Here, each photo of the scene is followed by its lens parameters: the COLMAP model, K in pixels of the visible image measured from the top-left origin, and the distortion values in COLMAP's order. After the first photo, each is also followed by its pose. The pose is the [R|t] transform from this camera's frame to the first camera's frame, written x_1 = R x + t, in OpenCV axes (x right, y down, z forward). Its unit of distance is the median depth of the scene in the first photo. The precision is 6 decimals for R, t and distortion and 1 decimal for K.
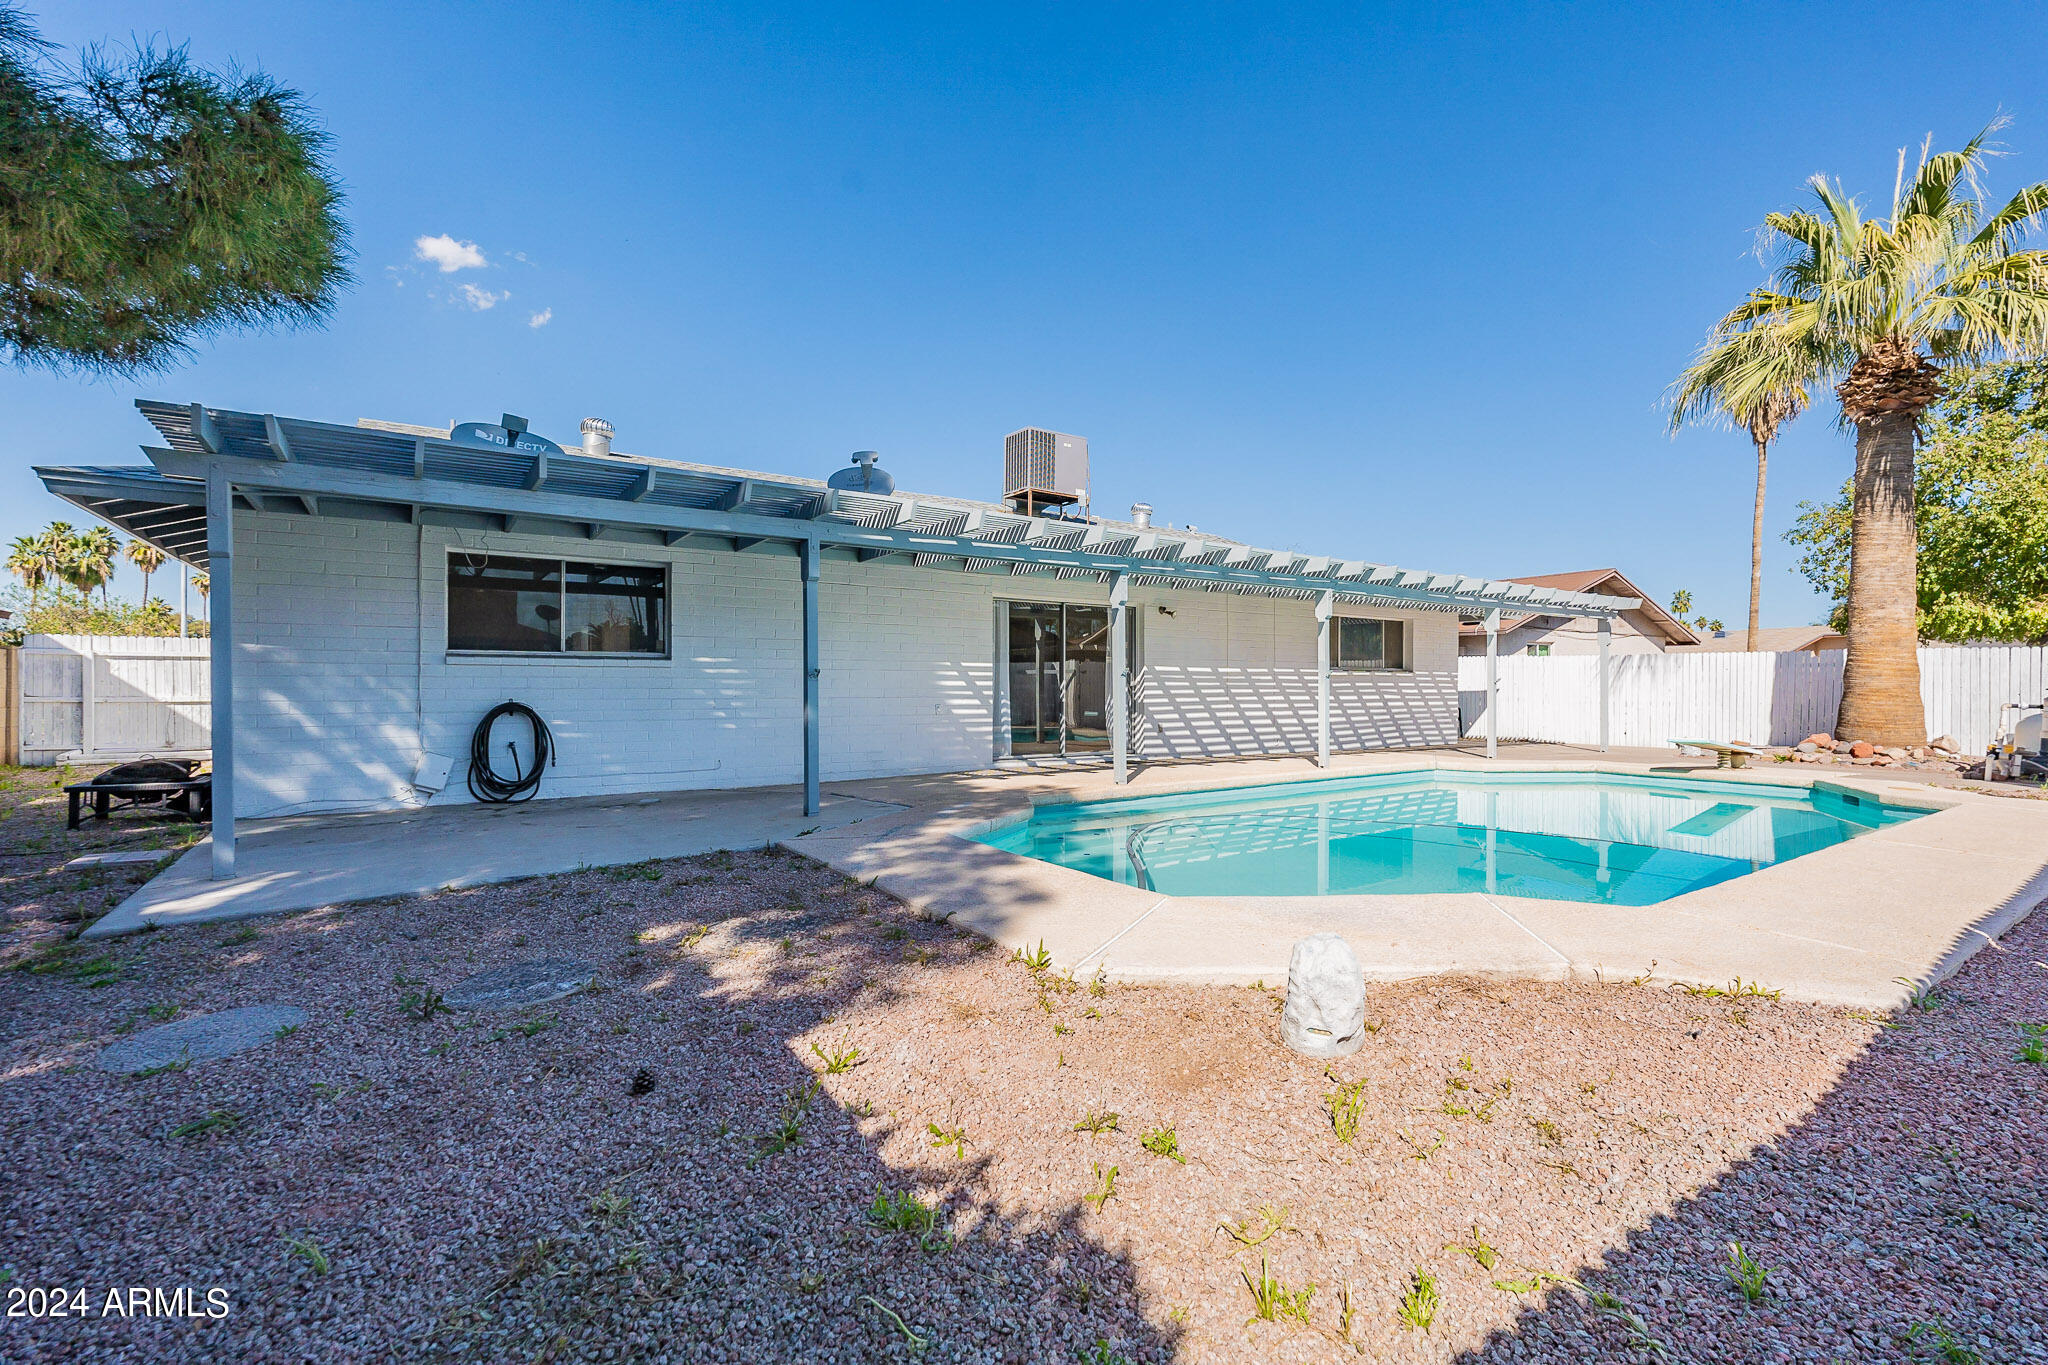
lens RADIAL K [[890.6, 0, 1019.0], [0, 890.6, 648.7], [0, 0, 1]] dist [-0.001373, -0.000255]
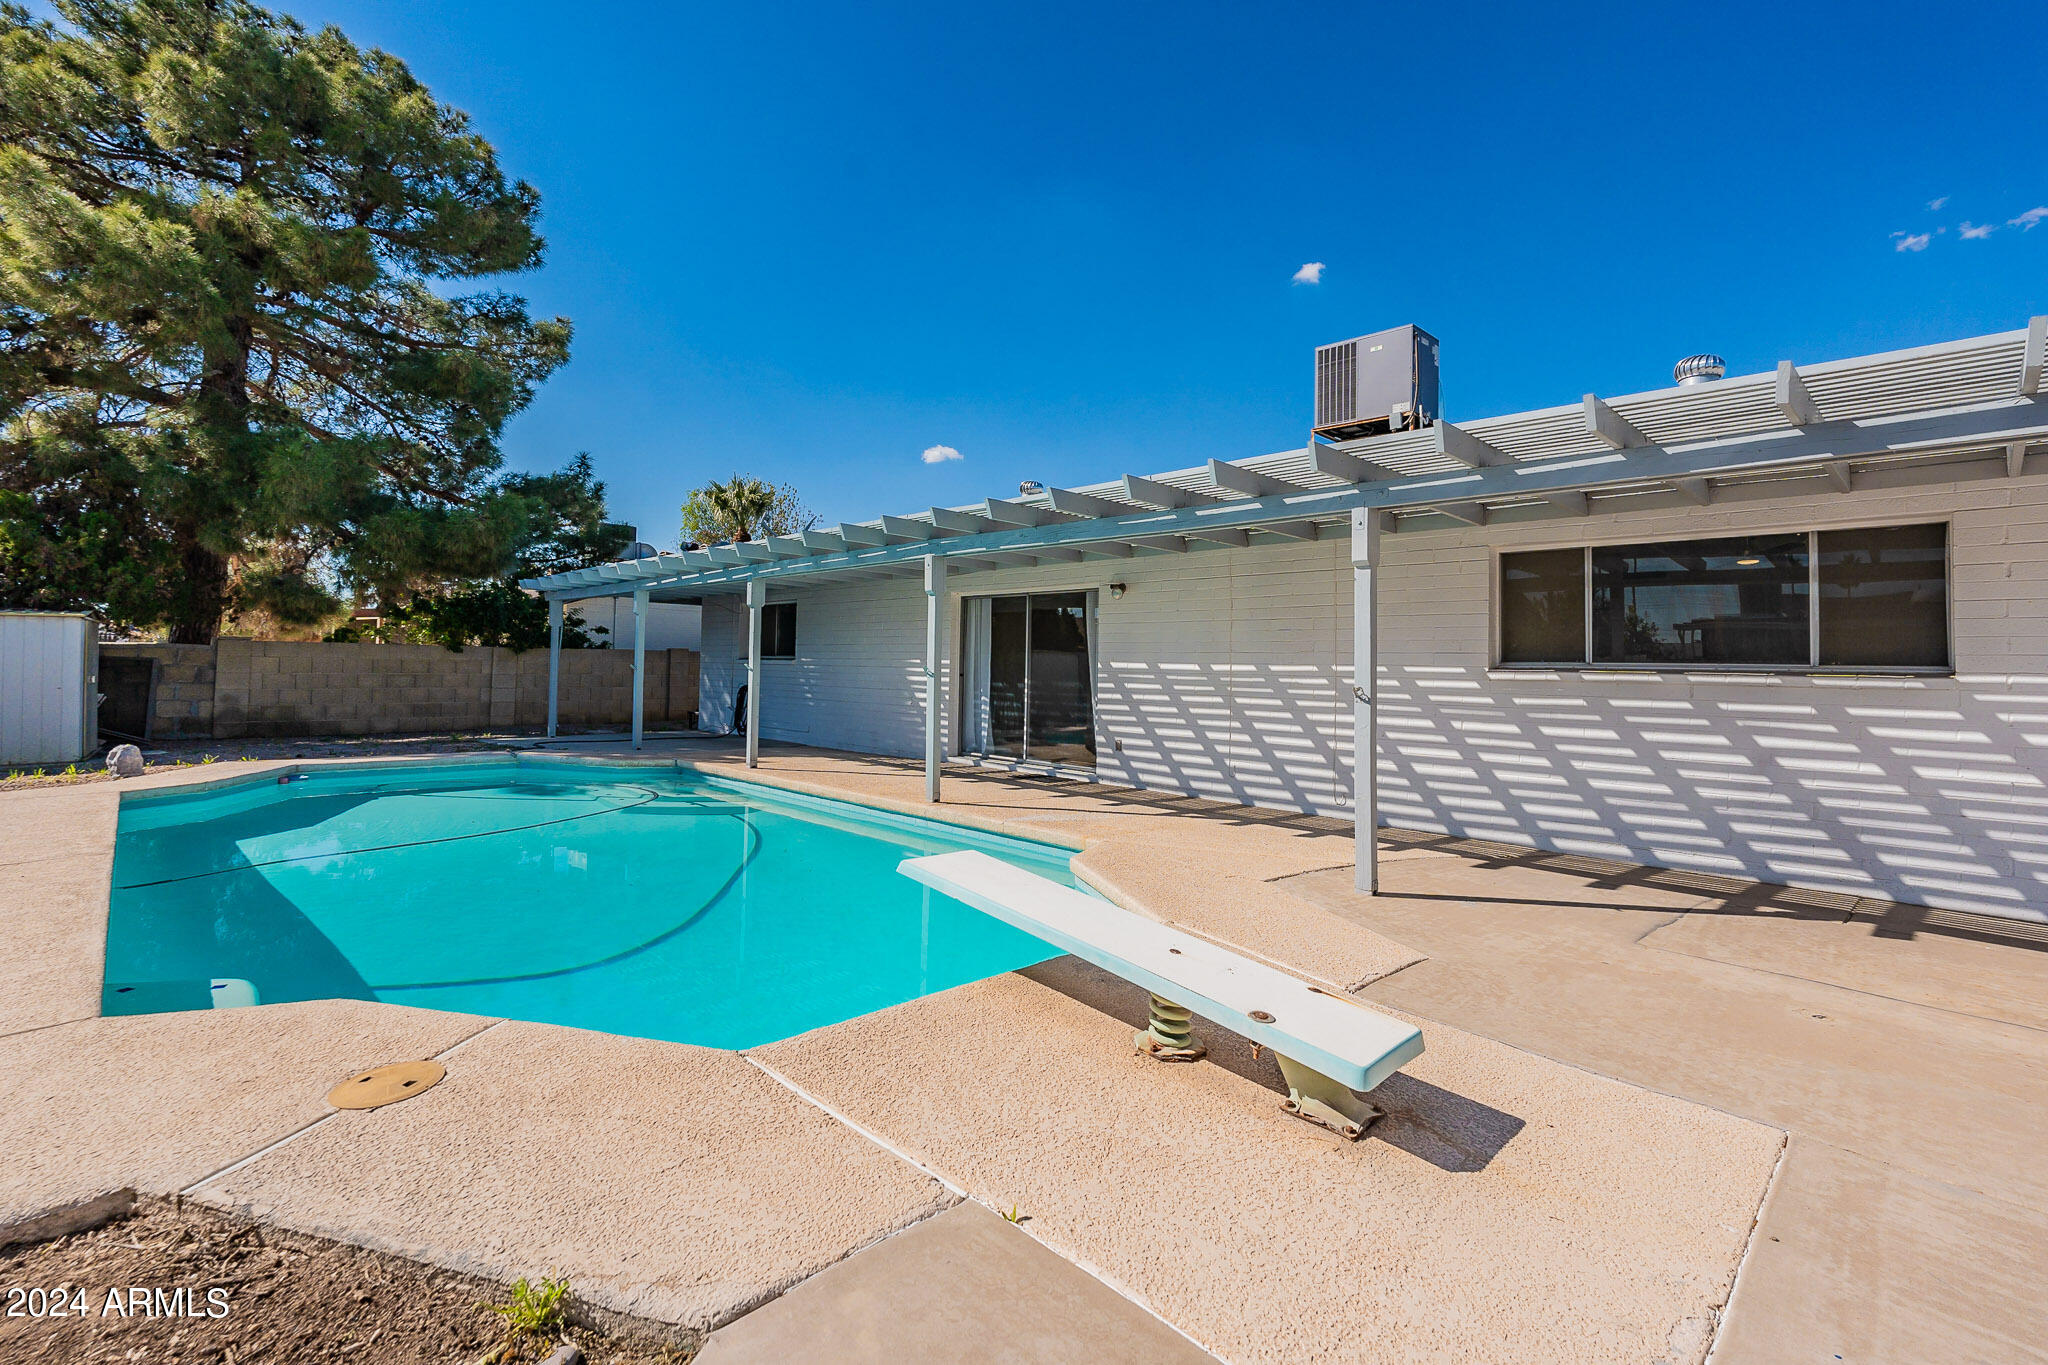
lens RADIAL K [[890.6, 0, 1019.0], [0, 890.6, 648.7], [0, 0, 1]] dist [-0.001373, -0.000255]
pose [[0.161870, -0.024191, -0.986516, 0.853605], [0.017332, 0.999615, -0.021668, 0.021574], [0.986660, -0.013591, 0.162227, 0.754764]]
